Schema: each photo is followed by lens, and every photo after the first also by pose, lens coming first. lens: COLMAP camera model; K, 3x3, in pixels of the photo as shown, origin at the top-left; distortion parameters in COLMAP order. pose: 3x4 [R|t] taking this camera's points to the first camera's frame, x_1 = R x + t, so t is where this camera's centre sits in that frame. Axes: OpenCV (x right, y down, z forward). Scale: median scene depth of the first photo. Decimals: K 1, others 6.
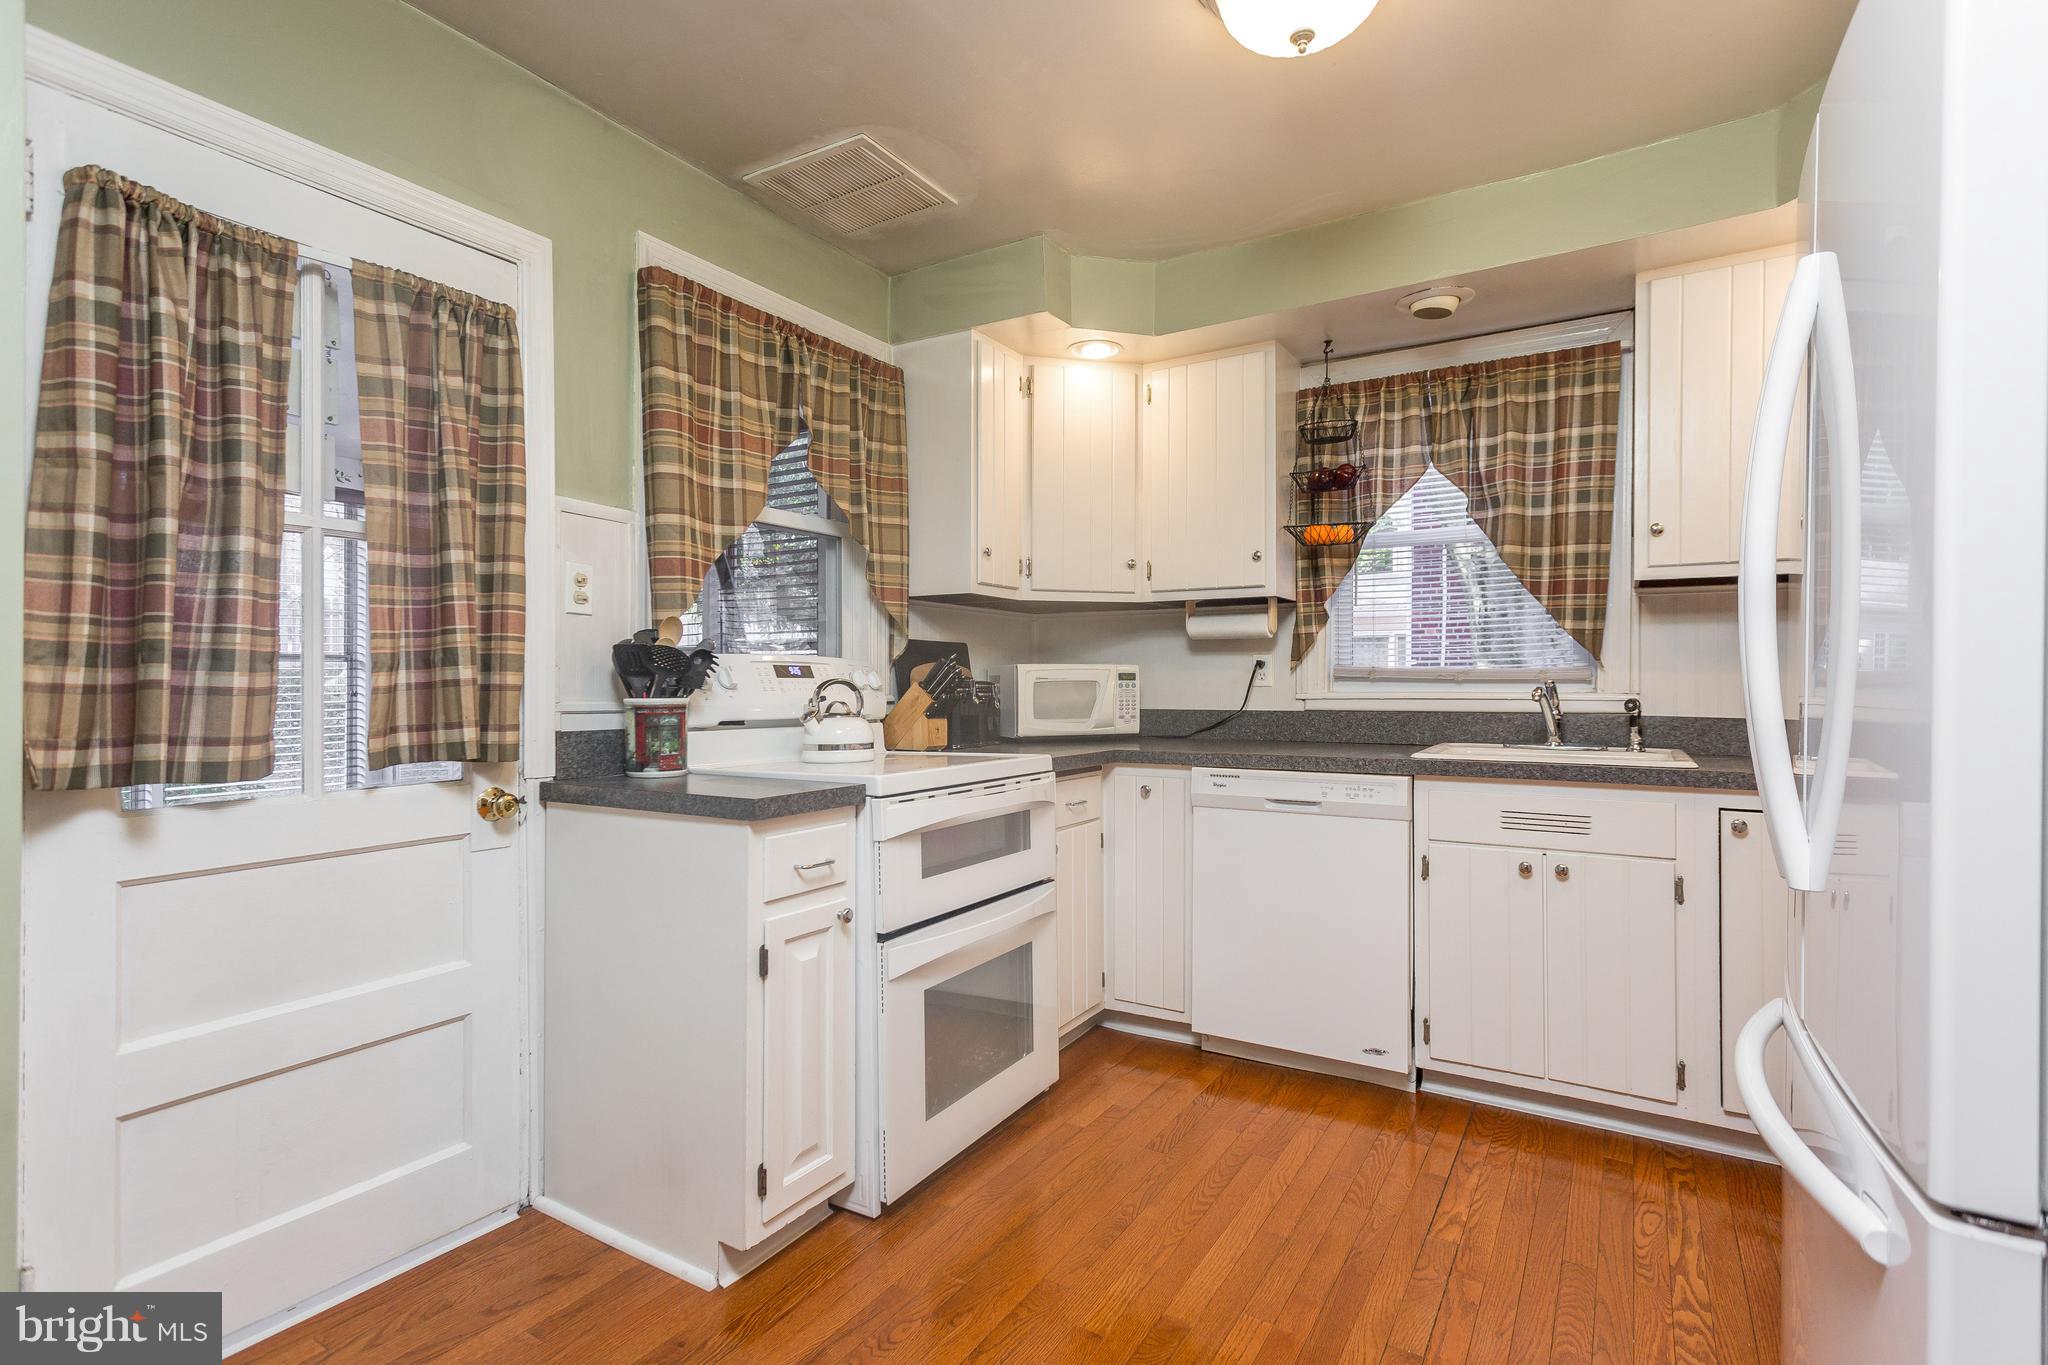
lens RADIAL K [[974.8, 0, 1032.9], [0, 974.8, 680.0], [0, 0, 1]] dist [0.001870, 0.000784]
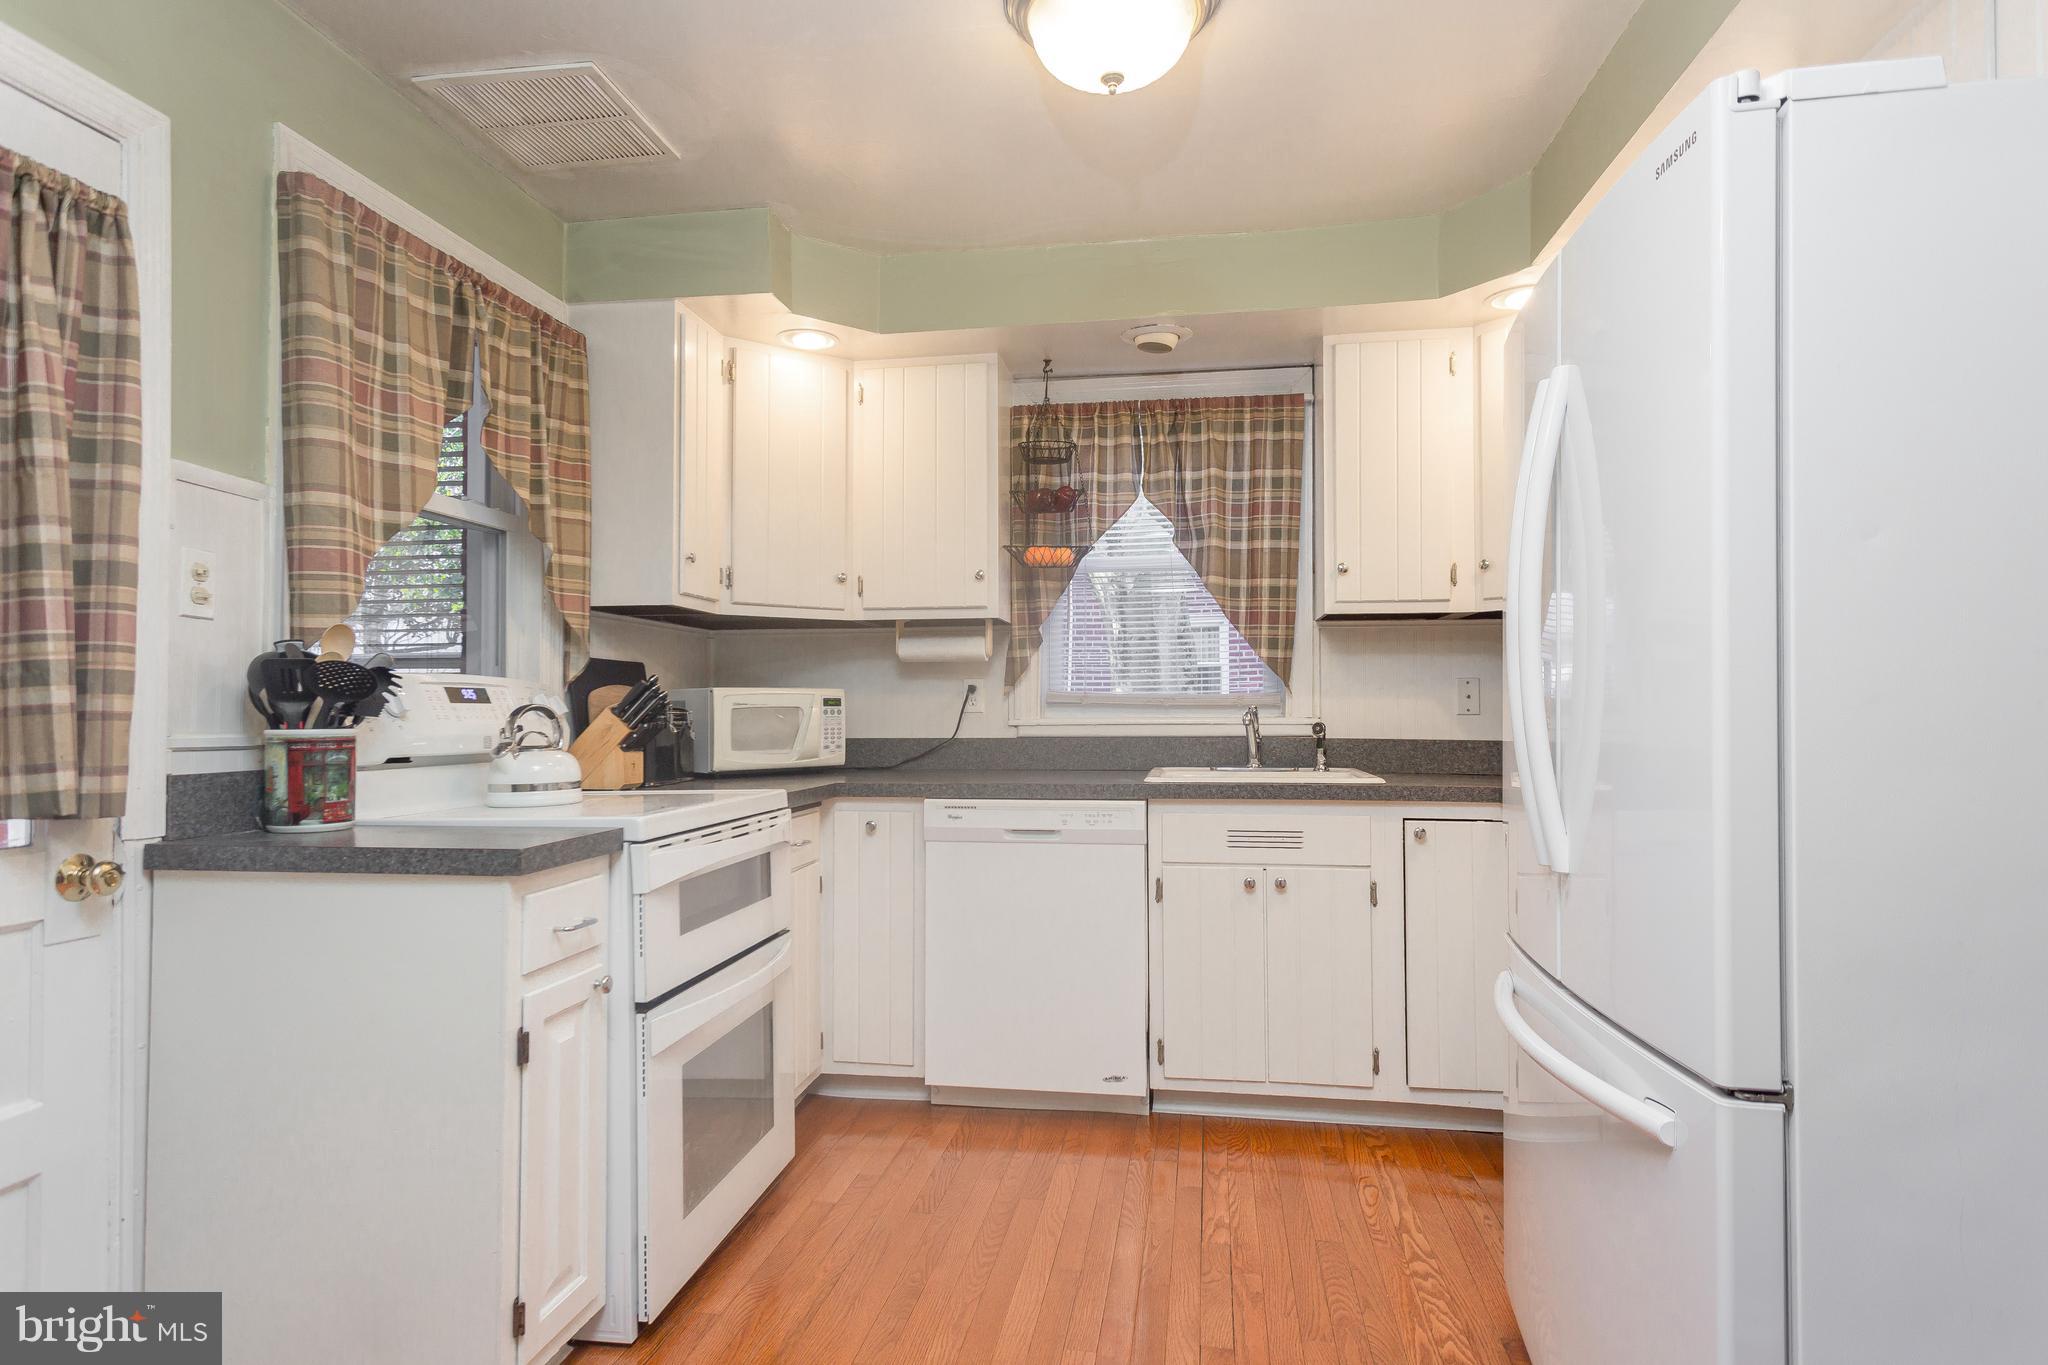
lens RADIAL K [[1108.7, 0, 1024.0], [0, 1108.7, 682.5], [0, 0, 1]] dist [-0.002101, 0.002267]
pose [[0.926176, 0.006803, 0.377030, -0.162409], [0.001757, 0.999749, -0.022355, 0.001859], [-0.377087, 0.021367, 0.925931, -0.021017]]
